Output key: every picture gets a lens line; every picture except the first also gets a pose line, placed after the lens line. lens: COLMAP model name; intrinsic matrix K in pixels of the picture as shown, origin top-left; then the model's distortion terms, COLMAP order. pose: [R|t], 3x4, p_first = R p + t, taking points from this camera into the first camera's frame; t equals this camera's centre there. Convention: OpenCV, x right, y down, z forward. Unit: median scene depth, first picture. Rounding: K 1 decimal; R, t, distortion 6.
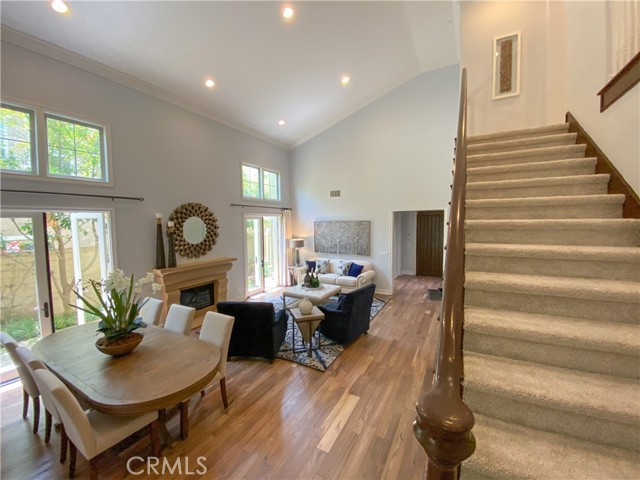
lens RADIAL K [[260.9, 0, 320.0], [0, 260.9, 240.0], [0, 0, 1]] dist [0.046510, -0.032445]
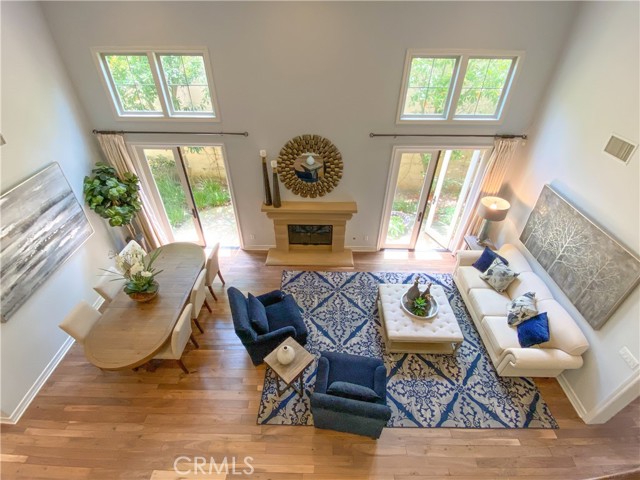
lens RADIAL K [[307.4, 0, 320.0], [0, 307.4, 240.0], [0, 0, 1]] dist [0.000823, 0.000050]
pose [[0.467279, 0.546728, -0.694794, 0.273695], [-0.068084, 0.805787, 0.588279, -0.352324], [0.881485, -0.227586, 0.413751, 0.484154]]
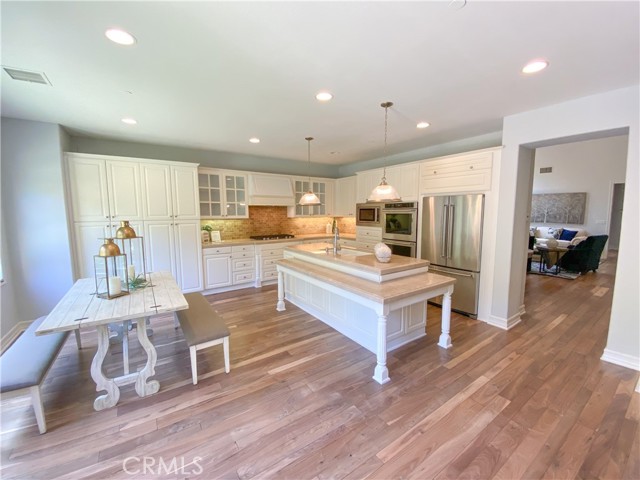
lens RADIAL K [[260.9, 0, 320.0], [0, 260.9, 240.0], [0, 0, 1]] dist [0.046510, -0.032445]
pose [[0.890003, 0.049027, -0.453312, -0.331855], [-0.028934, 0.998271, 0.051158, 0.115543], [0.455036, -0.032414, 0.889883, -0.590825]]
